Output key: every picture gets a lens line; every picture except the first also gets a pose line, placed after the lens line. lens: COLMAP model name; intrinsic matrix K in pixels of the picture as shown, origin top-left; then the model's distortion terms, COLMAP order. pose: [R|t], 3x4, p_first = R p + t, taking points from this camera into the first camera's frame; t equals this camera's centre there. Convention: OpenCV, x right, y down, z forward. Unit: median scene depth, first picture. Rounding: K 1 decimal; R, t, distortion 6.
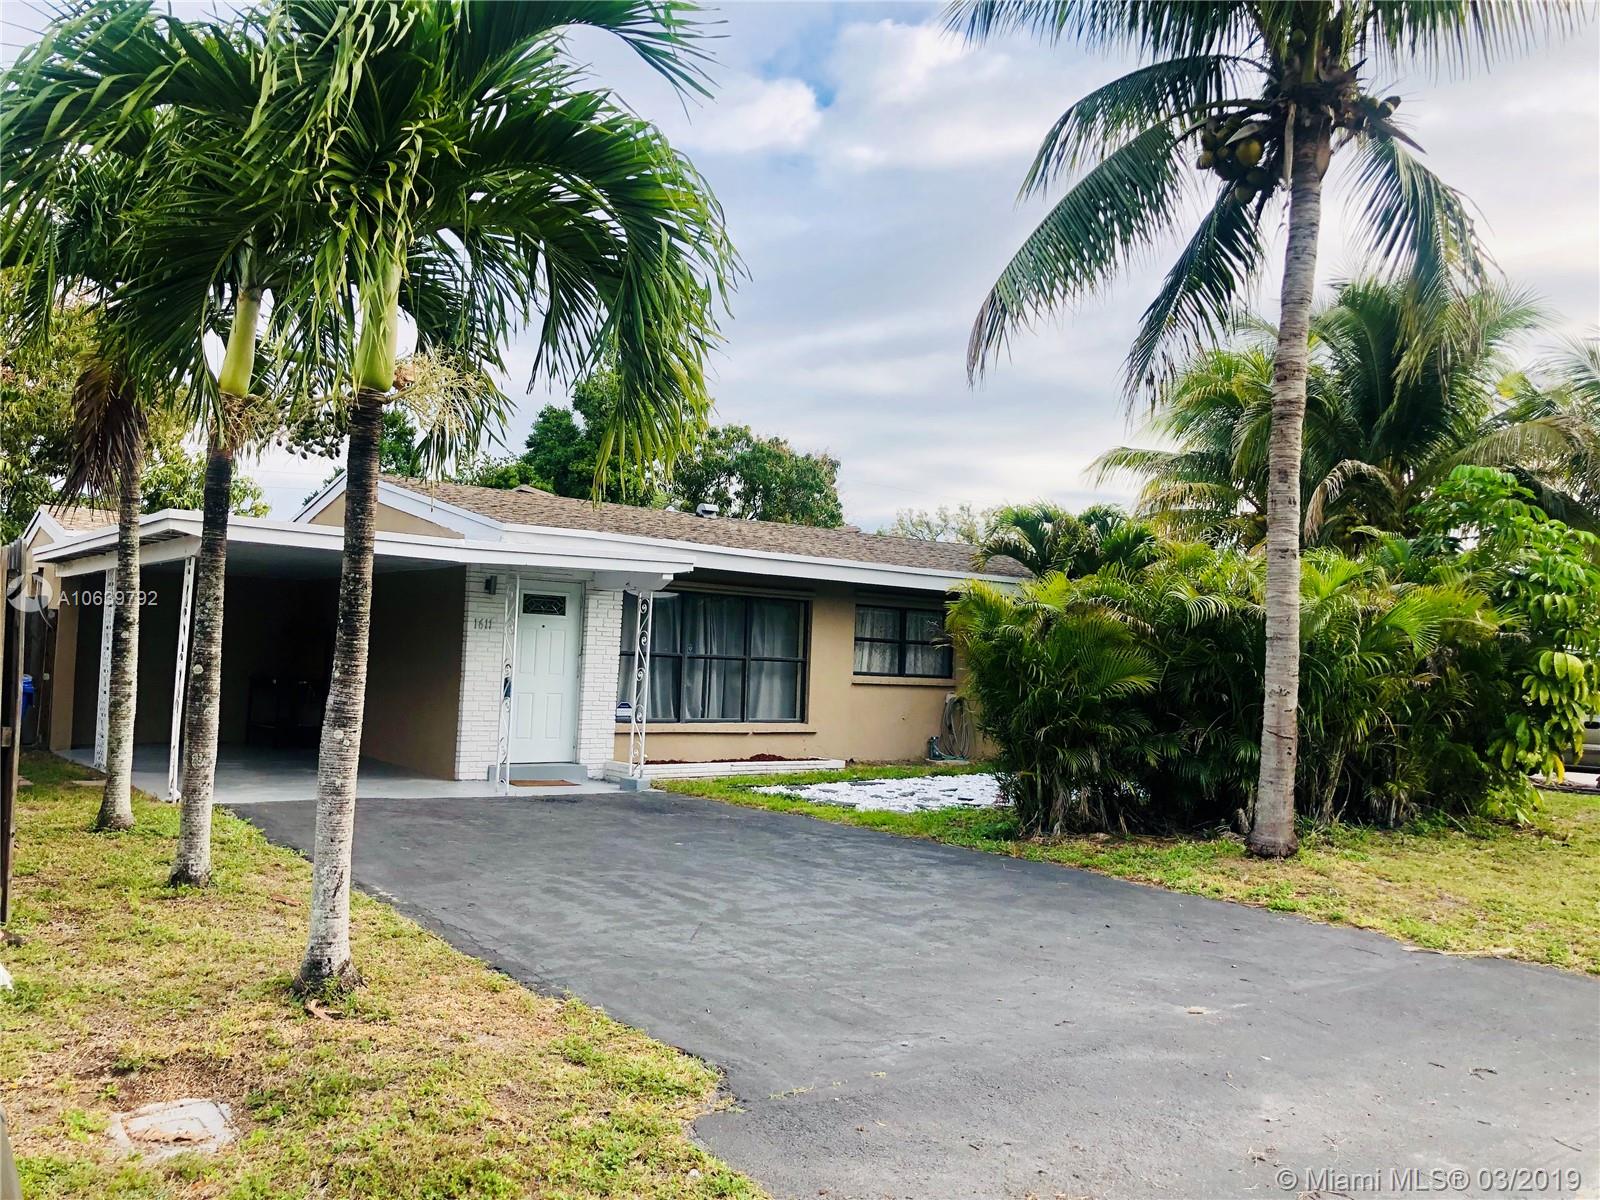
lens RADIAL K [[1313.6, 0, 808.4], [0, 1313.6, 588.6], [0, 0, 1]] dist [0.011036, -0.023462]
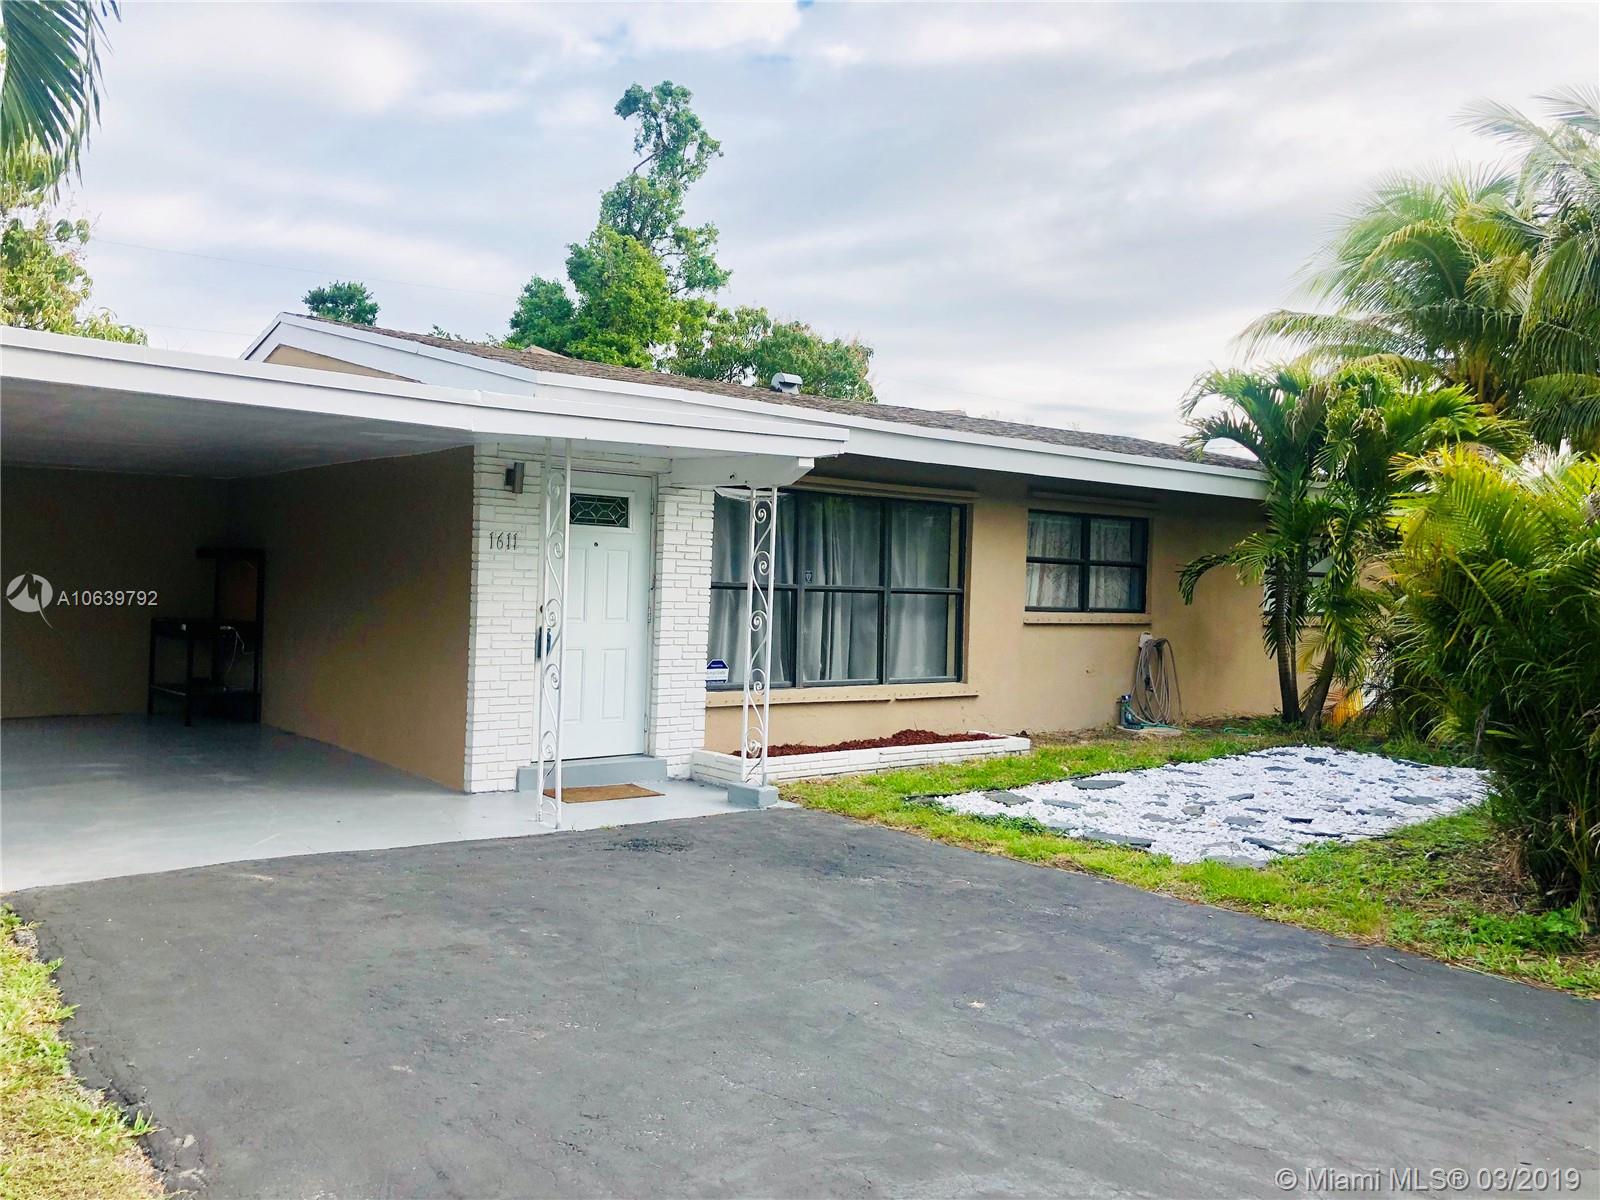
lens RADIAL K [[1313.6, 0, 795.4], [0, 1313.6, 615.0], [0, 0, 1]] dist [0.011036, -0.023462]
pose [[0.999851, -0.008109, 0.015208, -0.100701], [0.006790, 0.996369, 0.084872, 0.008267], [-0.015841, -0.084756, 0.996276, 0.318155]]
